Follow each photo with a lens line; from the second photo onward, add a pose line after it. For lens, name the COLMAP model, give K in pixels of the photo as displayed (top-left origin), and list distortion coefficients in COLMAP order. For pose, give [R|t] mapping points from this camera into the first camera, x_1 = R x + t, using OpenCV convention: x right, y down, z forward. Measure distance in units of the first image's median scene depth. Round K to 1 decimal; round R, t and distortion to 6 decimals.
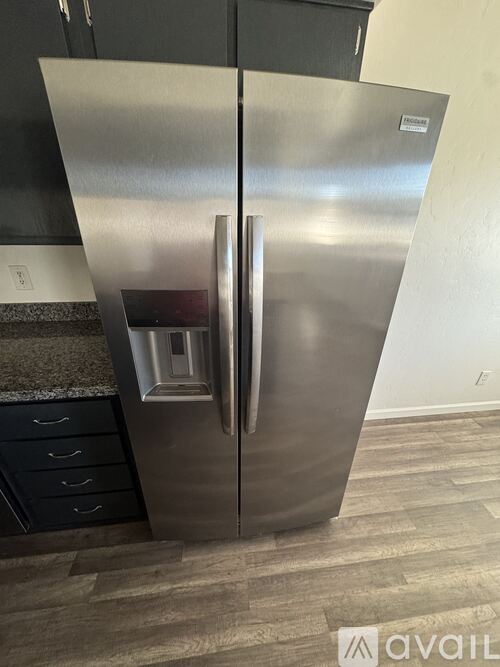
lens RADIAL K [[267.9, 0, 250.7], [0, 267.9, 330.8], [0, 0, 1]] dist [-0.001489, 0.000276]
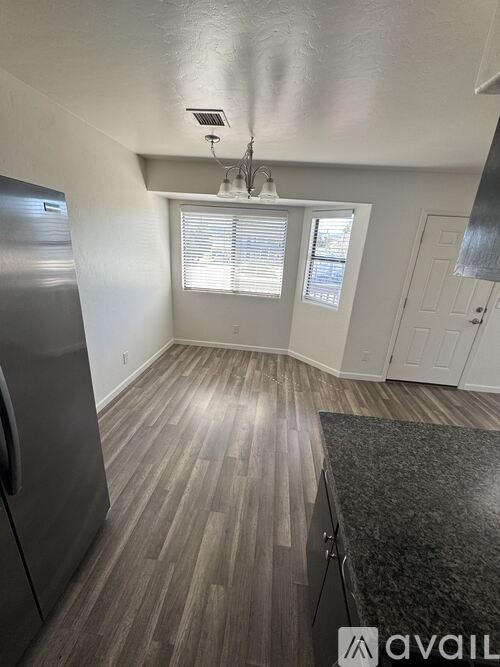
lens RADIAL K [[267.9, 0, 250.7], [0, 267.9, 331.1], [0, 0, 1]] dist [-0.001489, 0.000276]
pose [[0.230246, -0.310205, 0.922366, -0.383957], [0.363928, 0.906504, 0.214025, -0.022156], [-0.902521, 0.286396, 0.321611, -0.143778]]
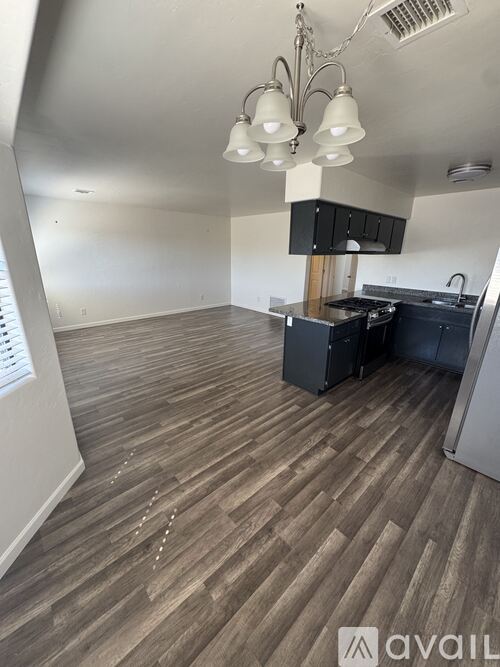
lens RADIAL K [[267.9, 0, 247.8], [0, 267.9, 333.1], [0, 0, 1]] dist [-0.001489, 0.000276]
pose [[-0.816842, 0.139619, -0.559710, 2.172934], [-0.276584, 0.756679, 0.592401, -0.471793], [0.506231, 0.638705, -0.579471, 0.941807]]
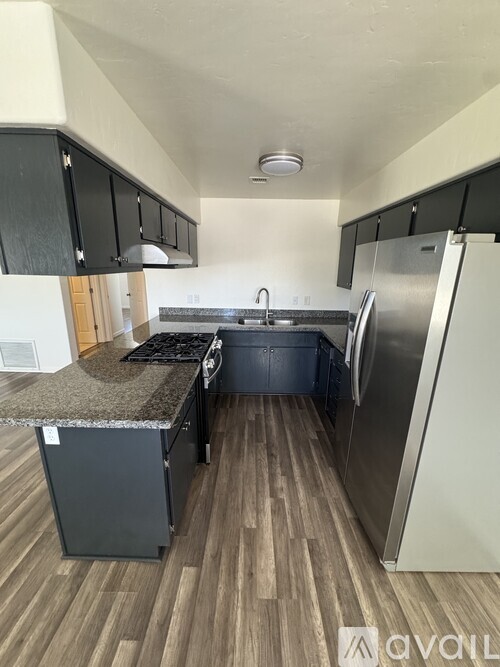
lens RADIAL K [[267.9, 0, 251.5], [0, 267.9, 332.2], [0, 0, 1]] dist [-0.001489, 0.000276]
pose [[-0.132719, 0.220095, -0.966408, 1.262680], [-0.442560, 0.859280, 0.256475, -0.127414], [0.886863, 0.461732, -0.016638, 0.155040]]
